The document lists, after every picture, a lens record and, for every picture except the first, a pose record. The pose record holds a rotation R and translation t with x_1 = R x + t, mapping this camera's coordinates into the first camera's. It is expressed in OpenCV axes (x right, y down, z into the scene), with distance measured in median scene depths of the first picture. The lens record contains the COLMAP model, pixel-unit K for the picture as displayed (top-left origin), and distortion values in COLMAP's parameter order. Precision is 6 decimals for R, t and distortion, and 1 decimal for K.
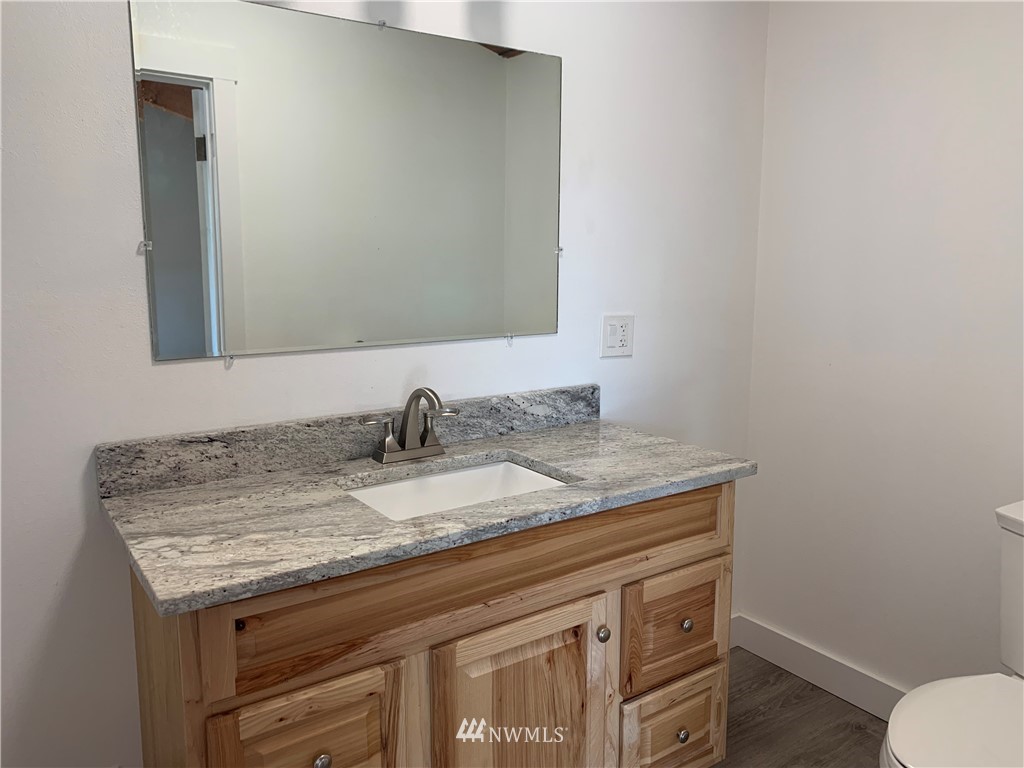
lens RADIAL K [[781.8, 0, 512.6], [0, 781.8, 380.8], [0, 0, 1]] dist [0.039530, -0.043741]
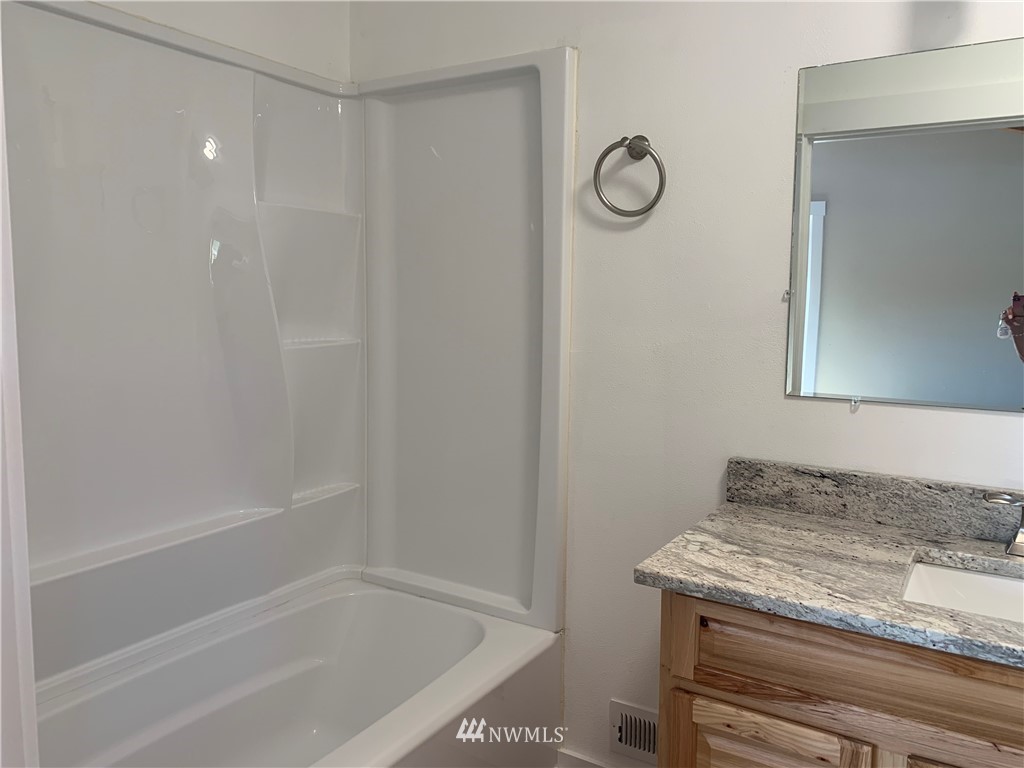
lens RADIAL K [[781.8, 0, 512.7], [0, 781.8, 385.8], [0, 0, 1]] dist [0.039530, -0.043741]
pose [[0.406732, 0.111140, -0.906762, 0.455879], [-0.158491, 0.986105, 0.049773, -0.036086], [0.899694, 0.123470, 0.418695, 0.188441]]
